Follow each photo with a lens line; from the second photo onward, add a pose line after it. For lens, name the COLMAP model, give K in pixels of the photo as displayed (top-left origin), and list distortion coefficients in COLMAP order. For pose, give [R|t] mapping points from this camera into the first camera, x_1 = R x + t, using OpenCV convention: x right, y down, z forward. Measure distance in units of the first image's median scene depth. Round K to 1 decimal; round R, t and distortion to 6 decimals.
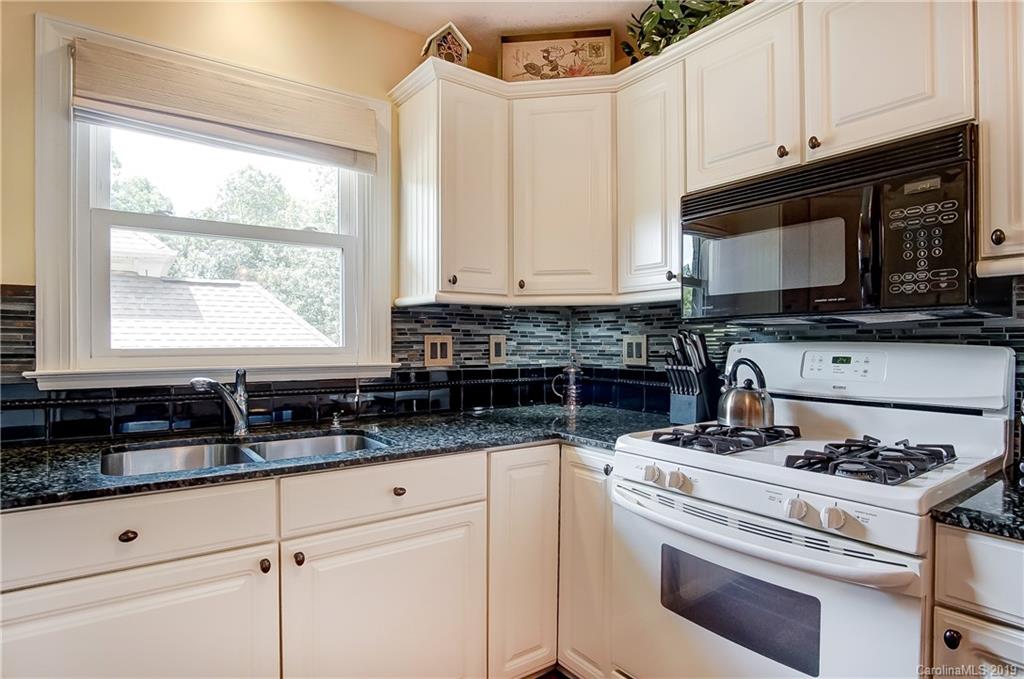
lens RADIAL K [[556.8, 0, 506.2], [0, 556.8, 348.4], [0, 0, 1]] dist [-0.024928, 0.000535]
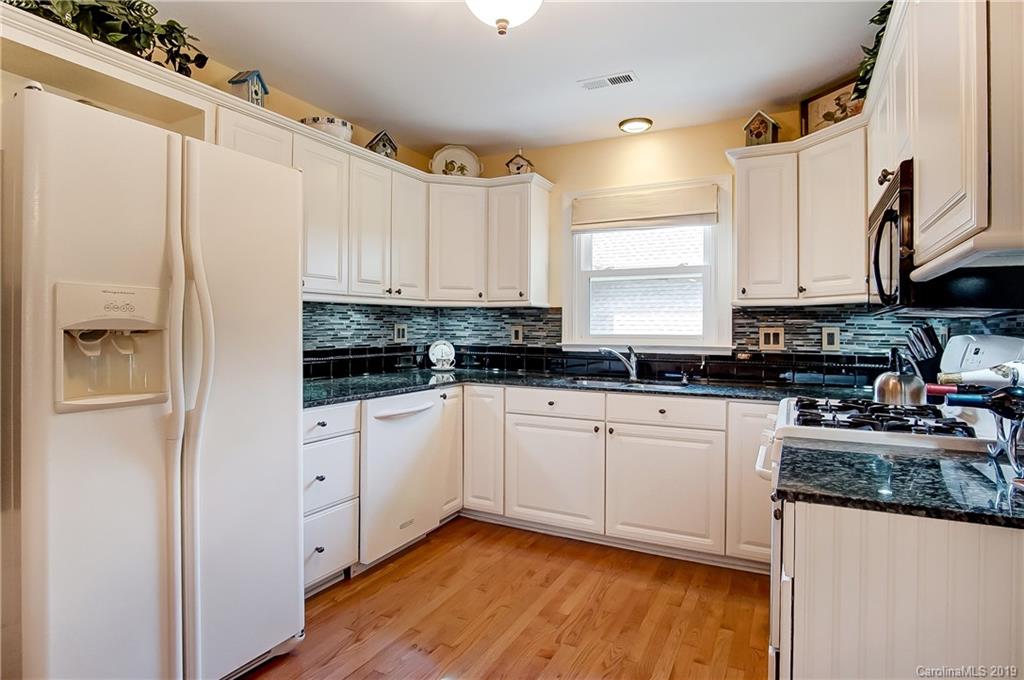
lens RADIAL K [[556.2, 0, 508.1], [0, 556.2, 335.2], [0, 0, 1]] dist [-0.026853, 0.002380]
pose [[0.437336, 0.011269, -0.899227, 0.838879], [-0.017176, 0.999844, 0.004176, 0.000889], [0.899134, 0.013619, 0.437462, -0.192912]]
